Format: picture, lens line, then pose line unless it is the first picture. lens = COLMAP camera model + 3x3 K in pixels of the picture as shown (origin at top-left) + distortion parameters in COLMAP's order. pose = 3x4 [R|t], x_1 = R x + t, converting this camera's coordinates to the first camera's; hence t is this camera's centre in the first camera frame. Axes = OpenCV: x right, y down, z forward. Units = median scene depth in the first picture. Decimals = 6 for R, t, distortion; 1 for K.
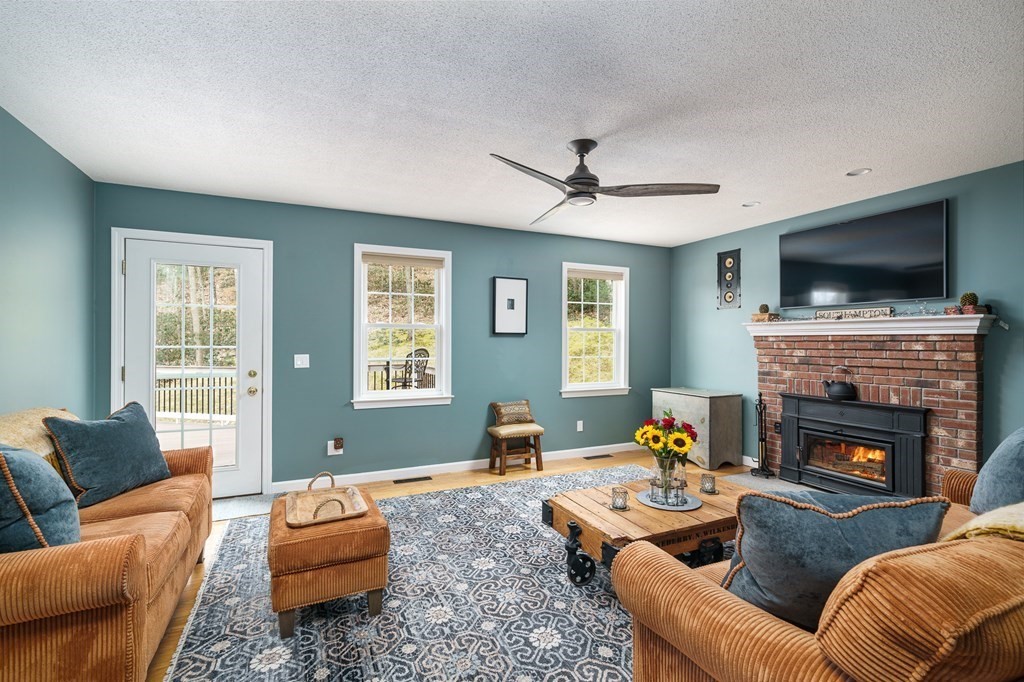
lens RADIAL K [[452.6, 0, 499.3], [0, 452.6, 336.1], [0, 0, 1]] dist [-0.000383, 0.000411]
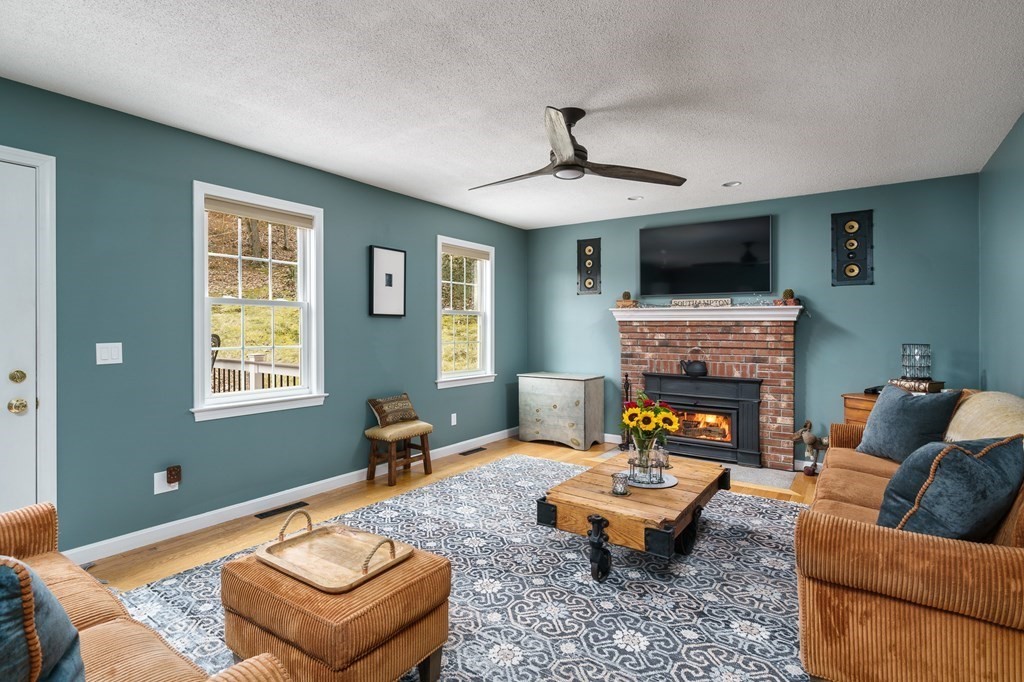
lens RADIAL K [[505.7, 0, 495.3], [0, 505.7, 324.2], [0, 0, 1]] dist [0.003126, -0.000919]
pose [[0.870617, 0.006345, 0.491920, -0.317259], [-0.009552, 0.999946, 0.004008, 0.006145], [-0.491868, -0.008188, 0.870631, 0.111957]]
